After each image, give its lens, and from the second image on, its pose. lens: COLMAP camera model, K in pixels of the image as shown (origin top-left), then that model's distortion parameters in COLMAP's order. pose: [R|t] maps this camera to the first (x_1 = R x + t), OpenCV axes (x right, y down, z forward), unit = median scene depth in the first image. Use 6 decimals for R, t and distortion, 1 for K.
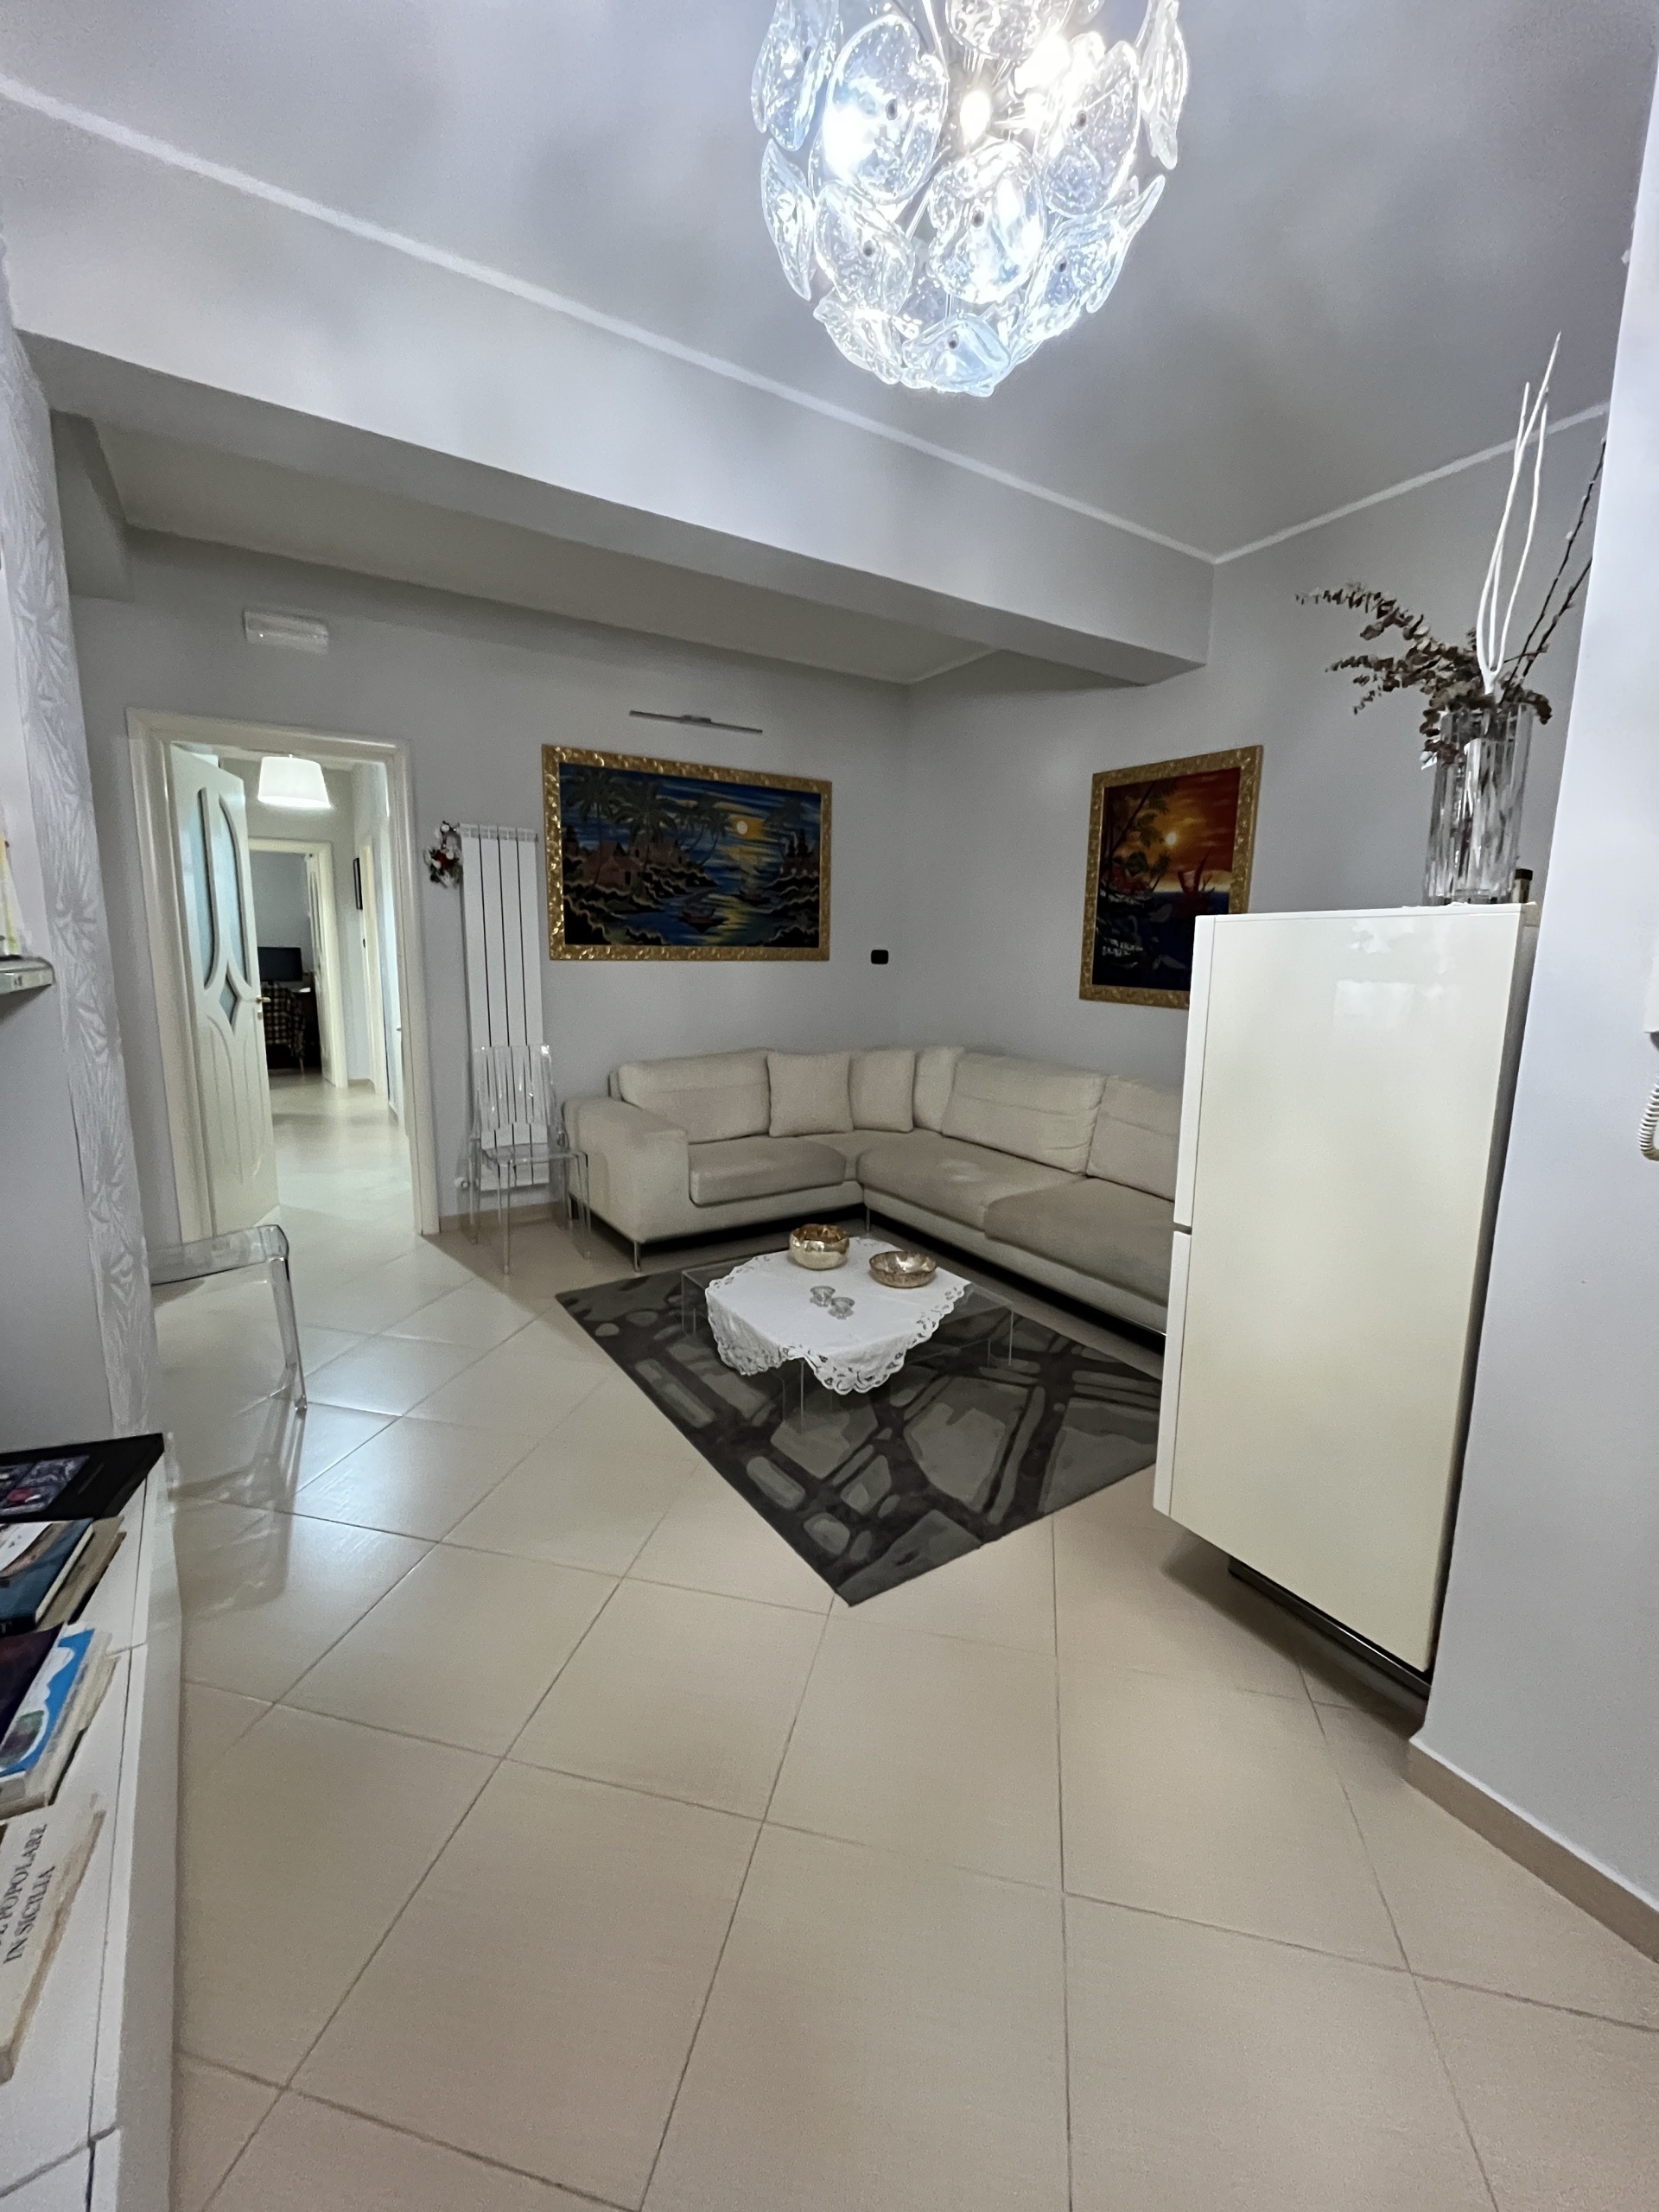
lens RADIAL K [[890.6, 0, 829.0], [0, 890.6, 1098.1], [0, 0, 1]] dist [-0.003545, -0.000223]
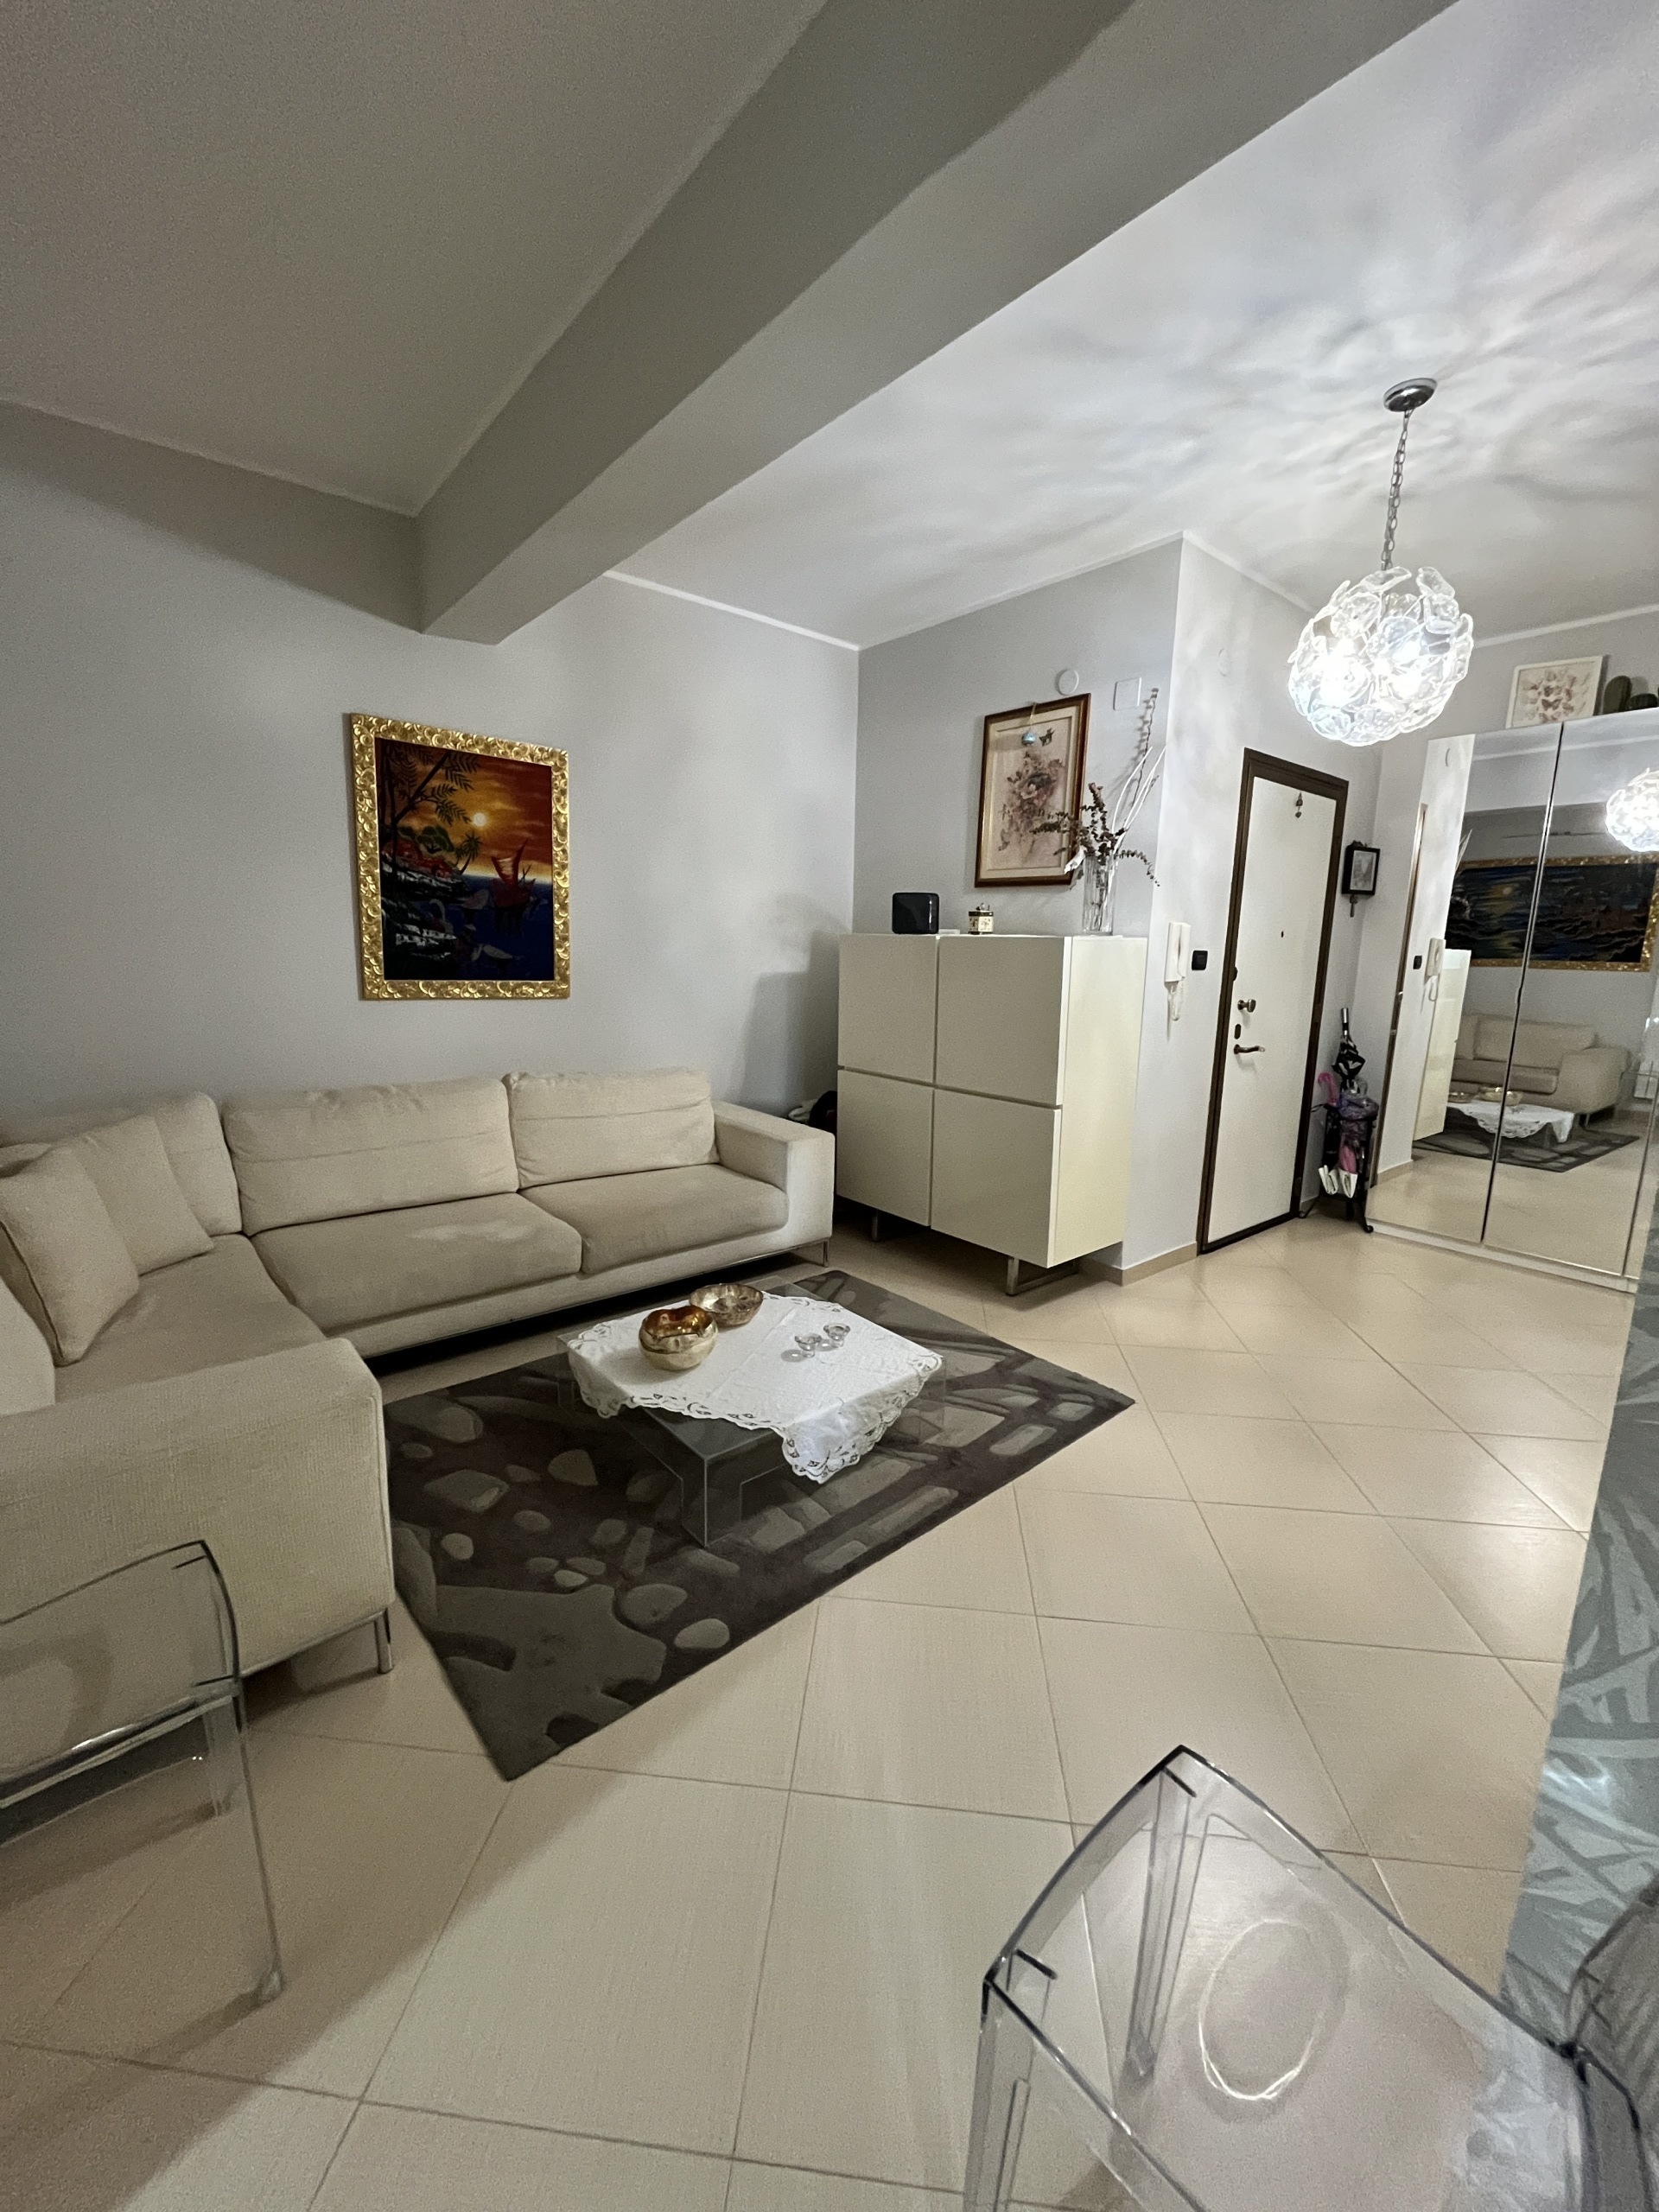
lens RADIAL K [[890.6, 0, 829.0], [0, 890.6, 1098.1], [0, 0, 1]] dist [-0.003545, -0.000223]
pose [[-0.120902, -0.186875, 0.974915, -0.562228], [0.141498, 0.968847, 0.203260, -0.130856], [-0.982528, 0.162523, -0.090693, 0.690258]]
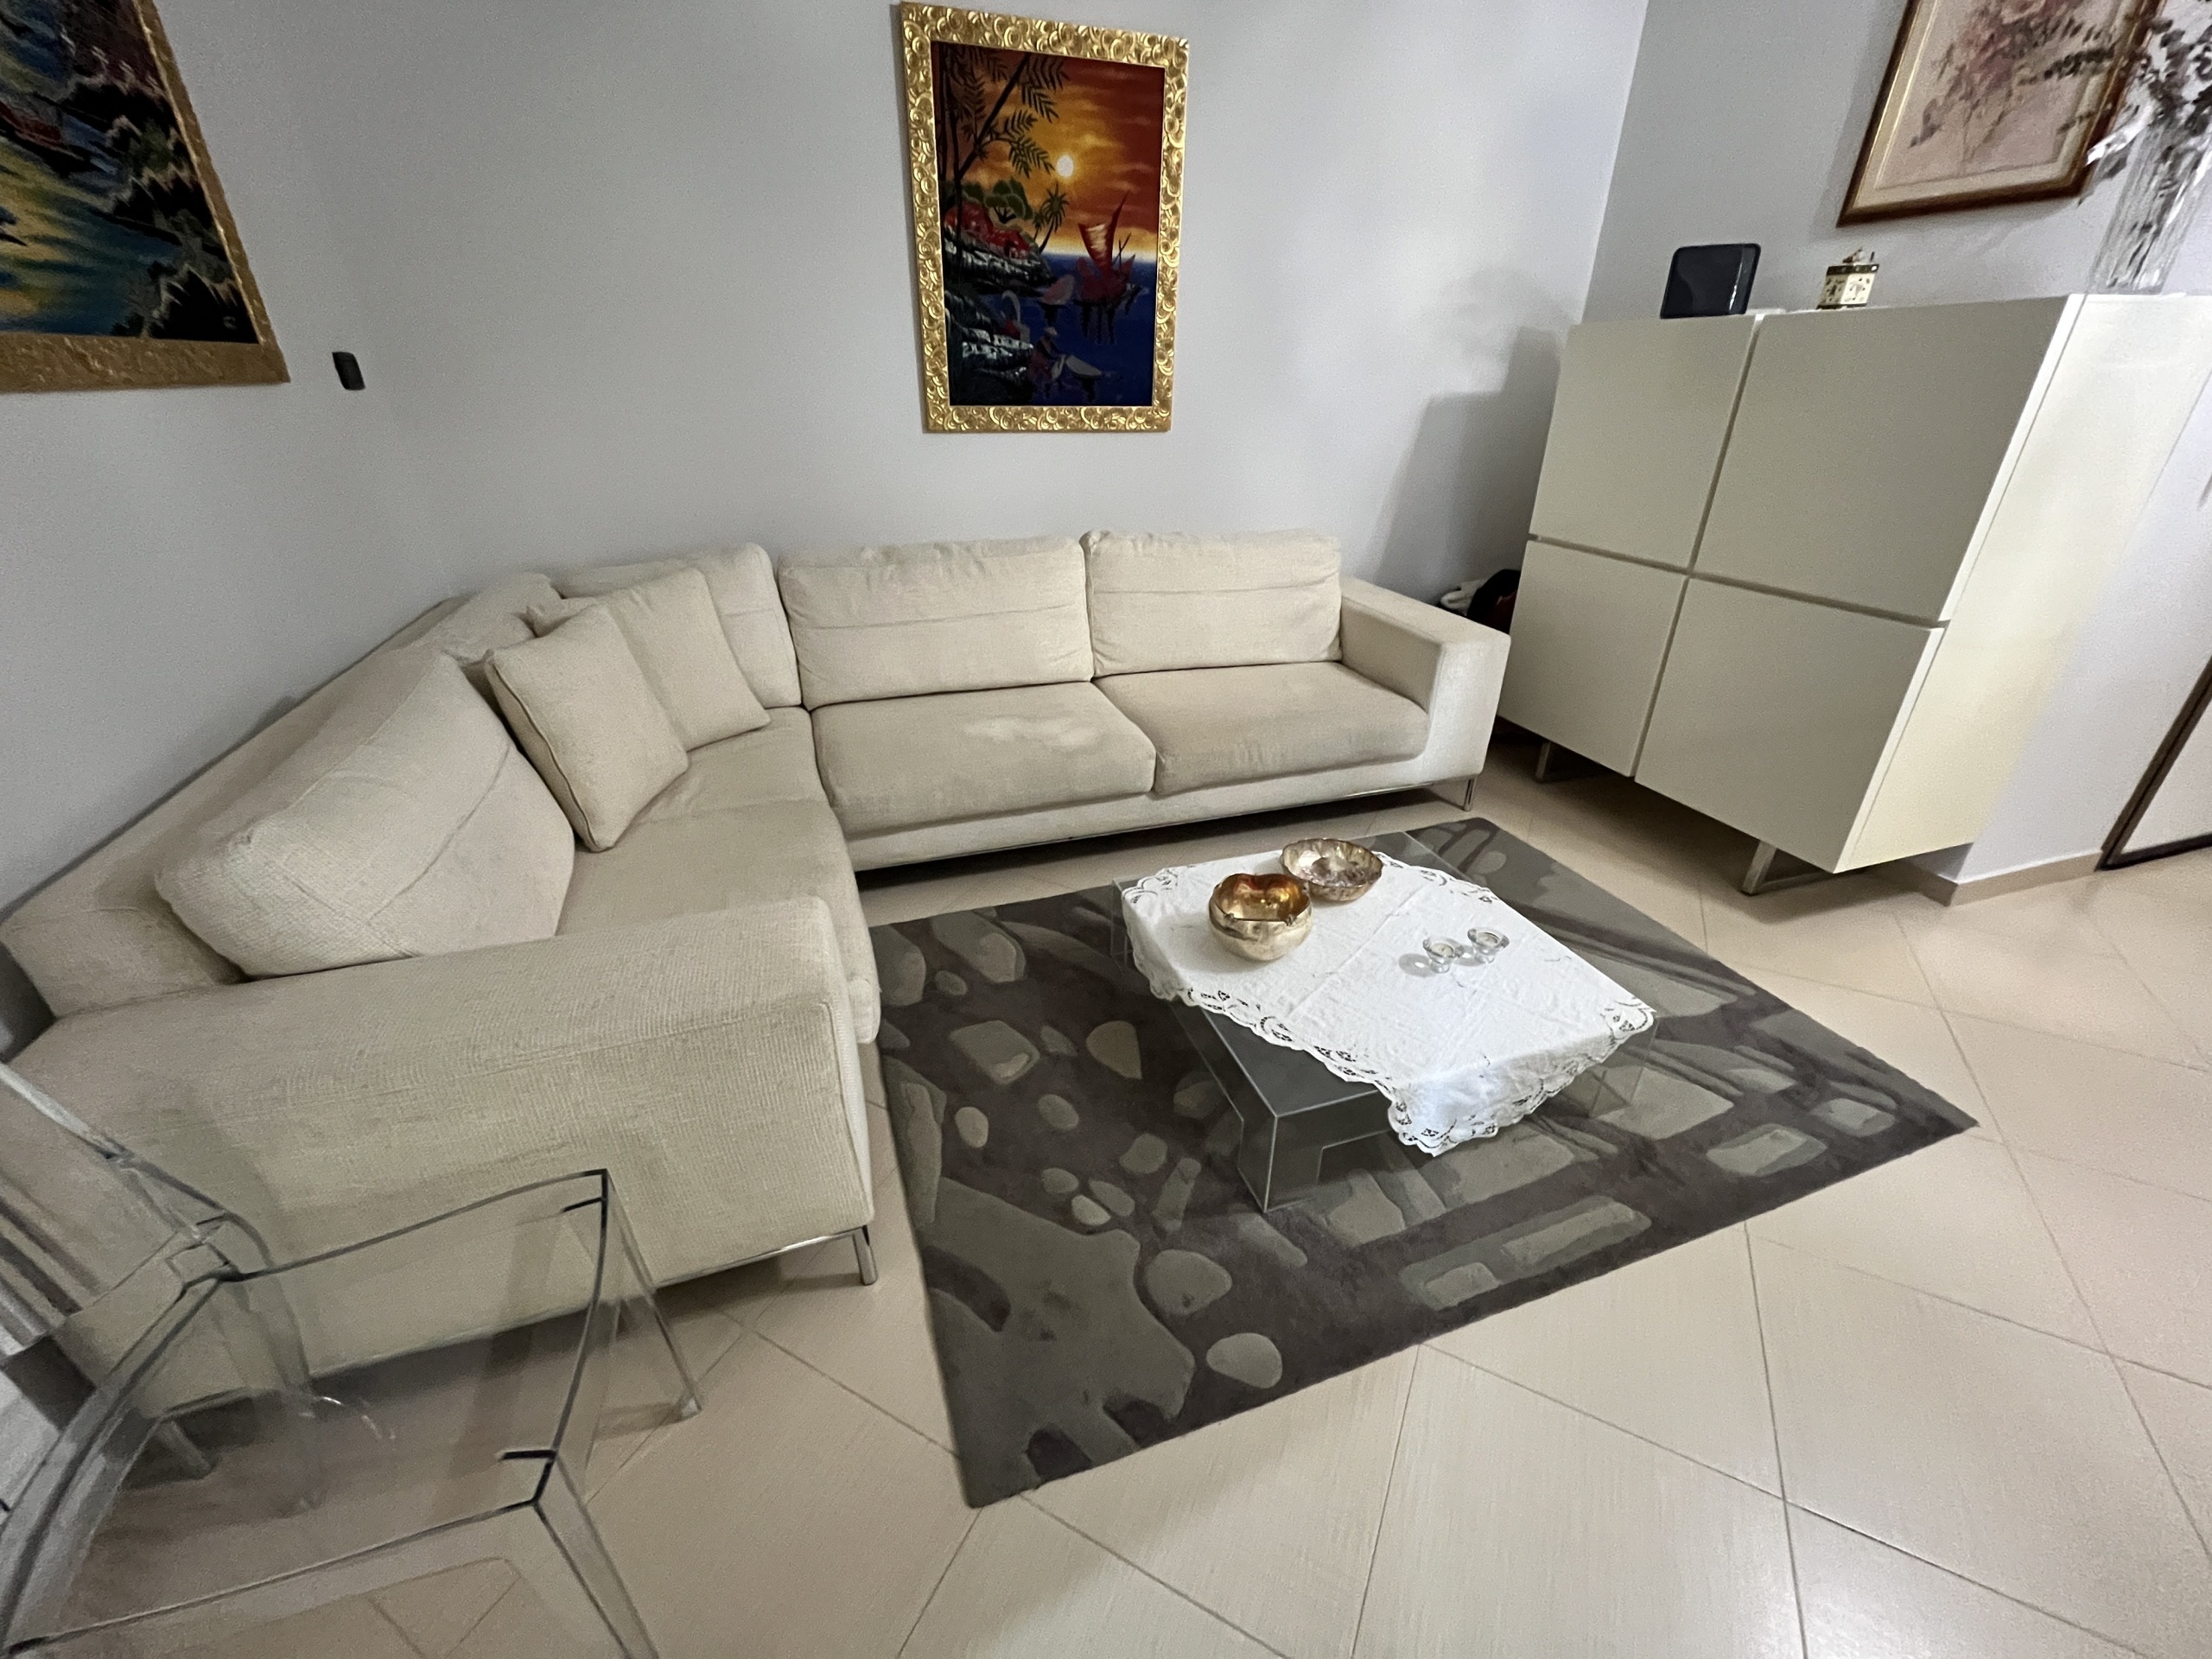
lens RADIAL K [[892.8, 0, 1096.1], [0, 892.8, 830.6], [0, 0, 1]] dist [-0.002844, -0.000187]
pose [[0.259594, -0.453174, 0.852786, -0.383733], [0.166967, 0.890822, 0.422561, -0.108707], [-0.951175, 0.032693, 0.306917, 0.700736]]
